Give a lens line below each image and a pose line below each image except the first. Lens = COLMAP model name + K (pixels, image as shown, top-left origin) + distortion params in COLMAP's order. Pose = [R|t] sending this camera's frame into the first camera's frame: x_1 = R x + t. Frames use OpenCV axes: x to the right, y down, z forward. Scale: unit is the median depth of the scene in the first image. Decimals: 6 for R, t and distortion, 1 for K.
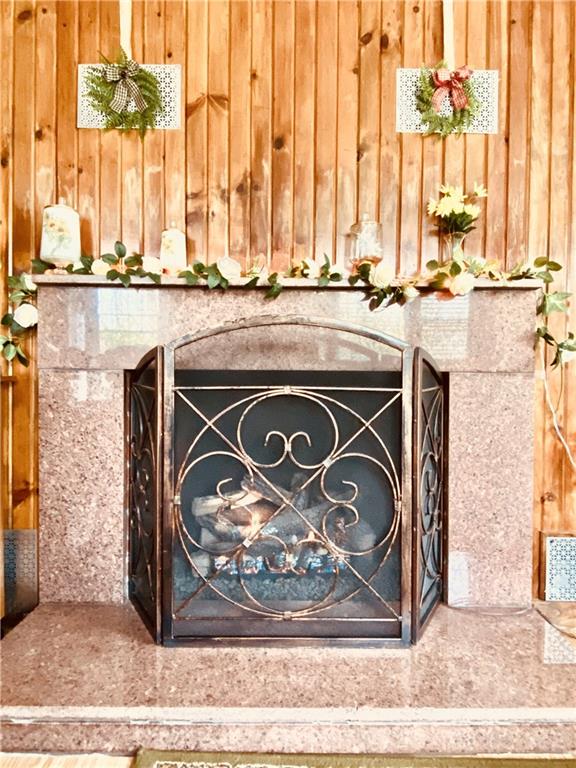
lens RADIAL K [[476.7, 0, 288.0], [0, 476.7, 384.0], [0, 0, 1]] dist [-0.001117, -0.002601]
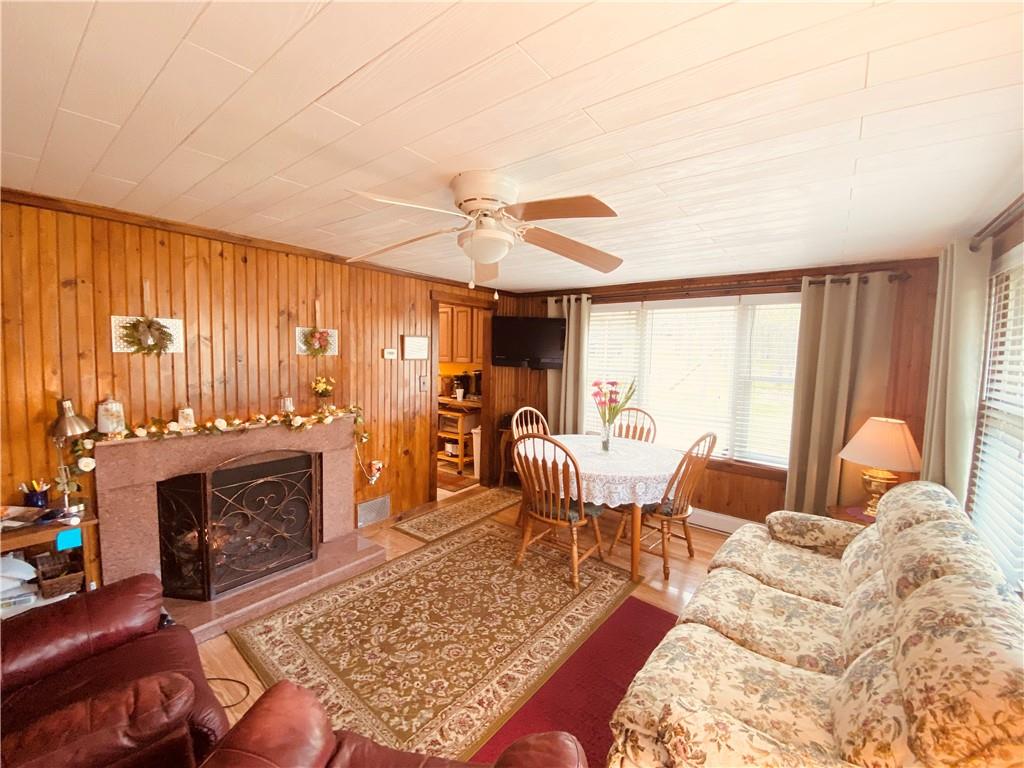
lens RADIAL K [[416.3, 0, 511.7], [0, 416.3, 380.2], [0, 0, 1]] dist [0.025557, -0.023596]
pose [[0.619886, -0.045847, 0.783352, -0.741486], [-0.003147, 0.998138, 0.060908, -0.532385], [-0.784686, -0.040221, 0.618587, -1.119523]]
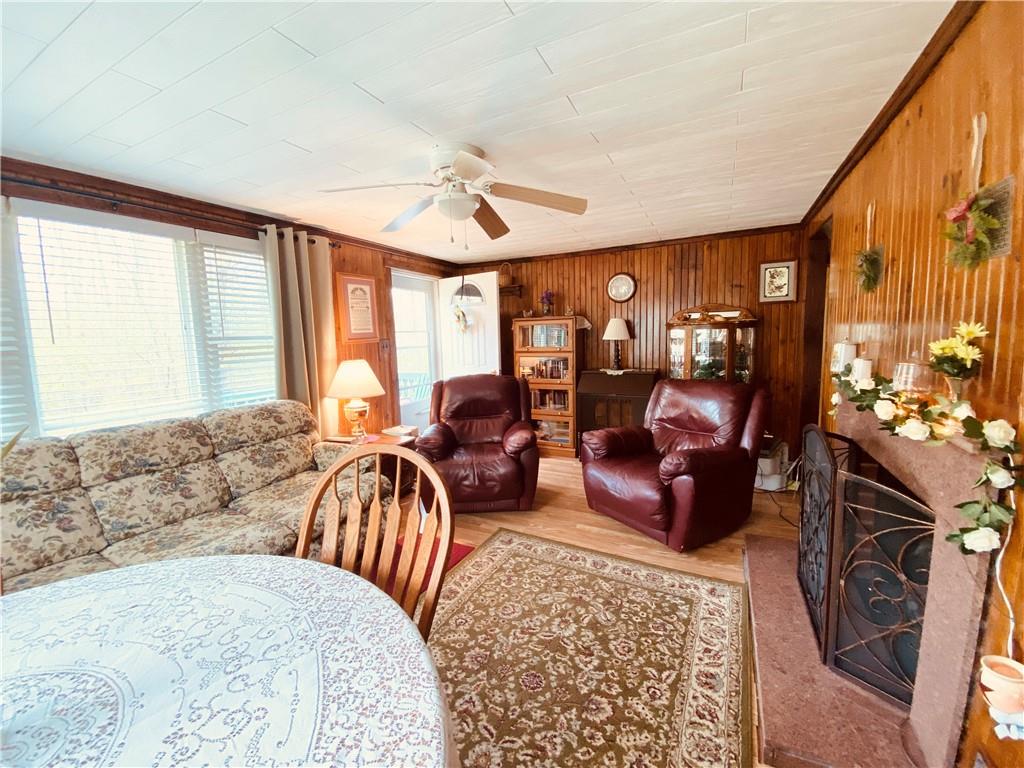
lens RADIAL K [[415.0, 0, 510.7], [0, 415.0, 379.1], [0, 0, 1]] dist [0.030599, -0.024030]
pose [[-0.456790, 0.103158, -0.883573, 1.465798], [0.008562, 0.993717, 0.111591, -0.404768], [0.889533, 0.043408, -0.454804, 0.574533]]
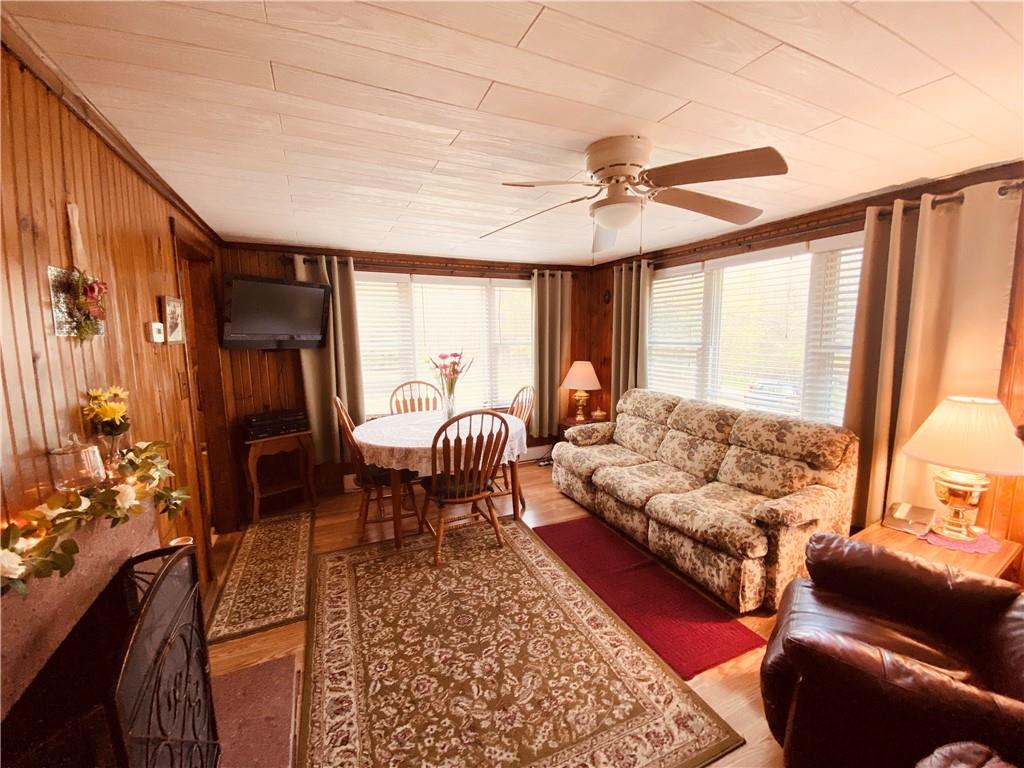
lens RADIAL K [[416.3, 0, 511.7], [0, 416.3, 380.2], [0, 0, 1]] dist [0.025557, -0.023596]
pose [[-0.414225, -0.104753, 0.904127, -0.861821], [0.028504, 0.991375, 0.127920, -0.523355], [-0.909728, 0.078759, -0.407666, 0.539161]]
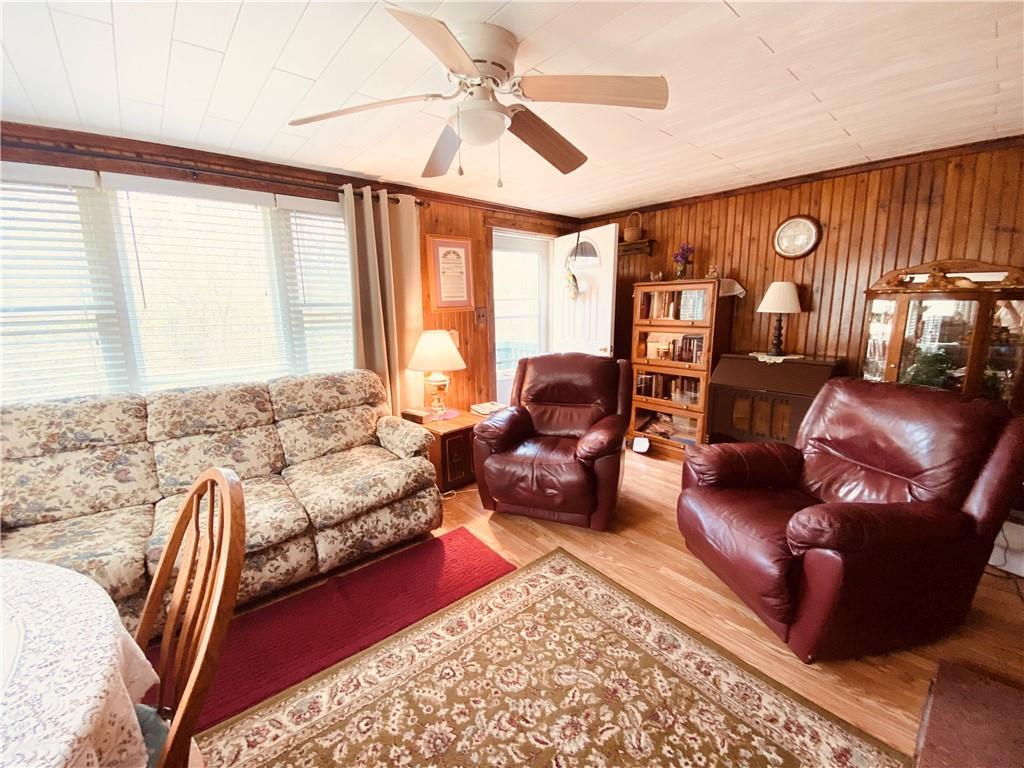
lens RADIAL K [[416.3, 0, 511.7], [0, 416.3, 380.2], [0, 0, 1]] dist [0.025557, -0.023596]
pose [[-0.762971, 0.122262, -0.634765, 0.872733], [-0.000879, 0.981754, 0.190153, -0.414777], [0.646432, 0.145639, -0.748943, 0.651140]]
